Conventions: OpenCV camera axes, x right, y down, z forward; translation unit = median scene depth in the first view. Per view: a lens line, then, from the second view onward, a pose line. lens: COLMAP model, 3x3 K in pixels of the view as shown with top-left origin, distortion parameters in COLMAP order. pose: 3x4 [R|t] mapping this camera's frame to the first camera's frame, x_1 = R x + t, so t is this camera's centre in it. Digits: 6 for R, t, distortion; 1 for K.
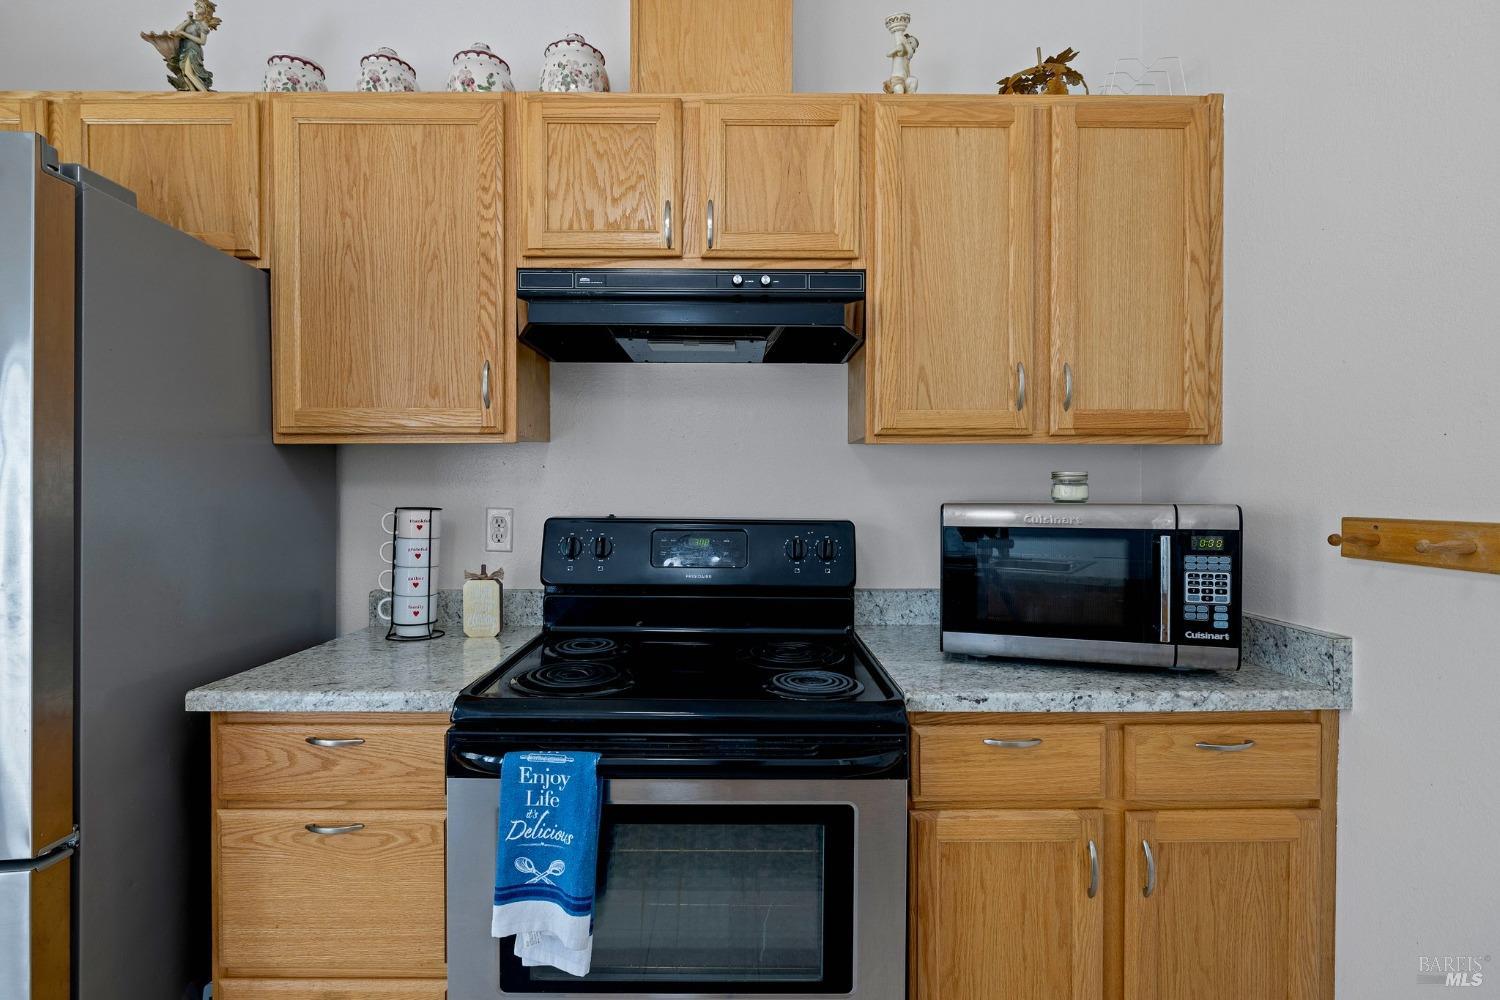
lens RADIAL K [[730.6, 0, 748.0], [0, 730.6, 476.8], [0, 0, 1]] dist [-0.001955, -0.000213]
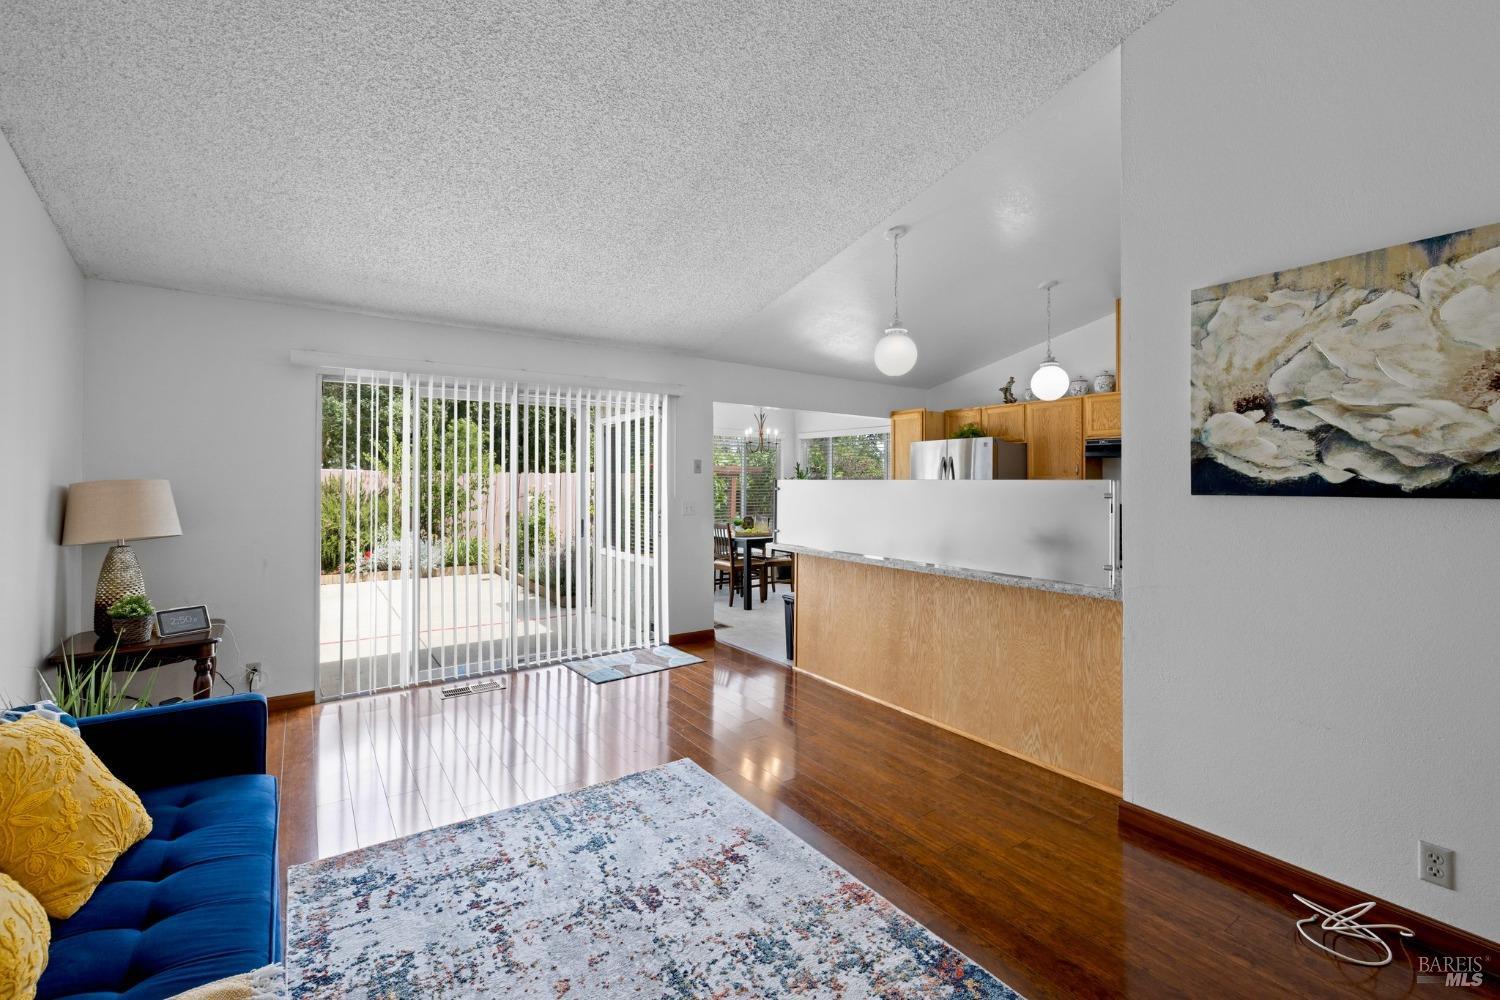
lens RADIAL K [[634.5, 0, 733.9], [0, 634.5, 476.8], [0, 0, 1]] dist [-0.001623, -0.000401]
pose [[0.560149, -0.004908, -0.828377, 1.473804], [-0.003684, 0.999958, -0.008416, -0.047600], [0.828383, 0.007765, 0.560108, -2.522856]]
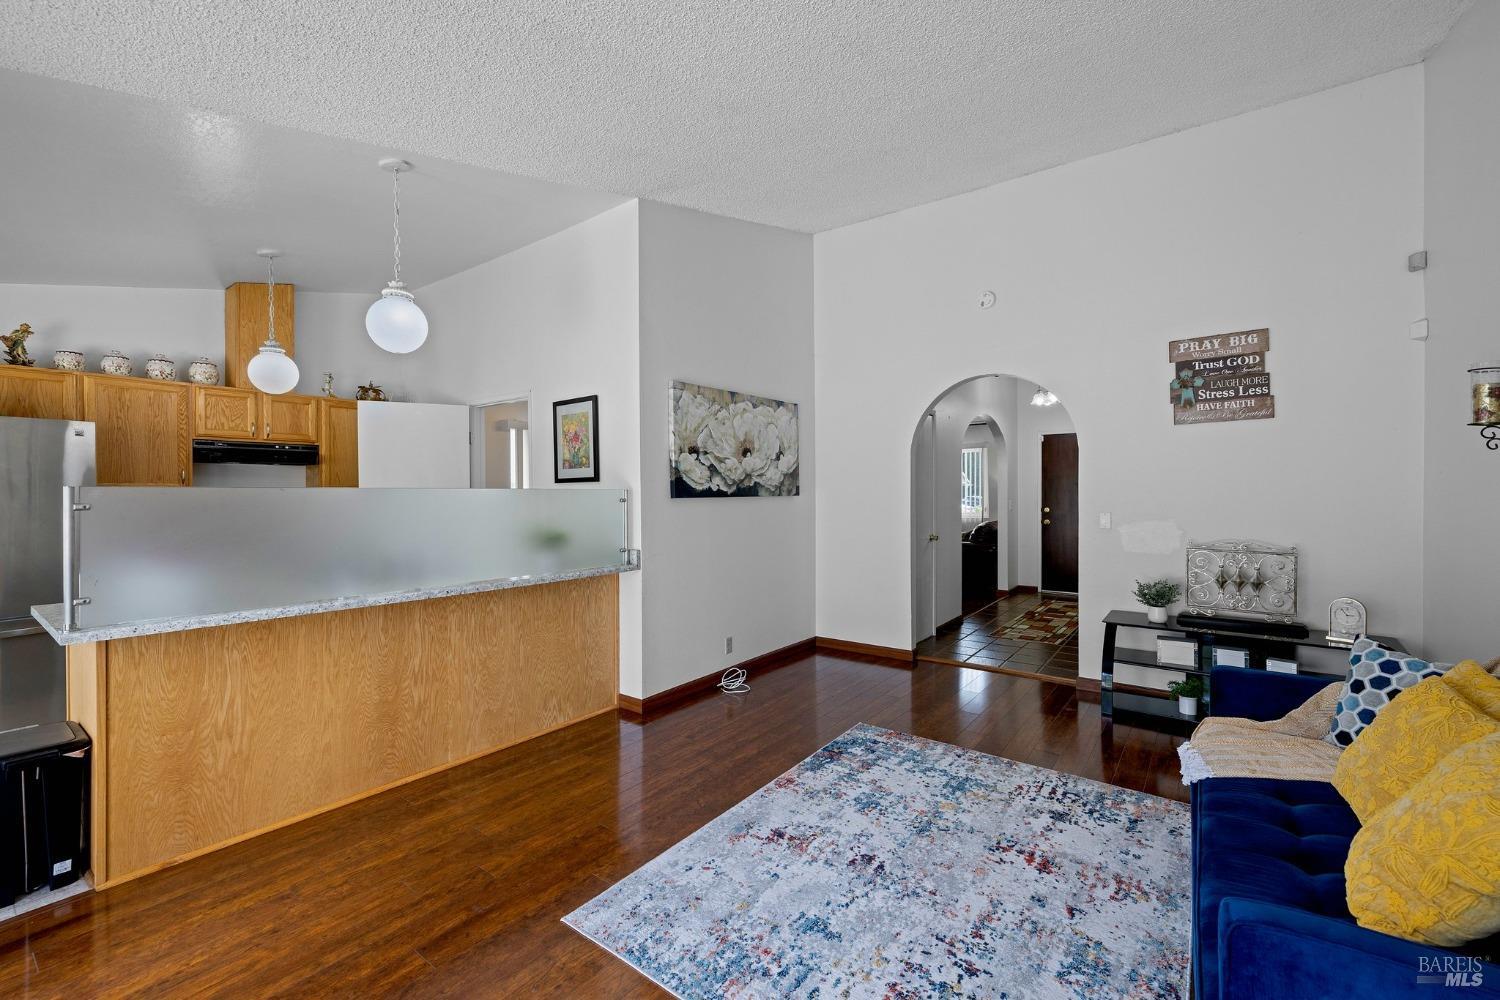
lens RADIAL K [[626.4, 0, 750.0], [0, 626.4, 500.0], [0, 0, 1]] dist [-0.002253, -0.000066]
pose [[0.599971, -0.011781, 0.799935, -1.046876], [0.004189, 0.999924, 0.011585, -0.042272], [-0.800010, -0.003600, 0.599975, -2.582064]]
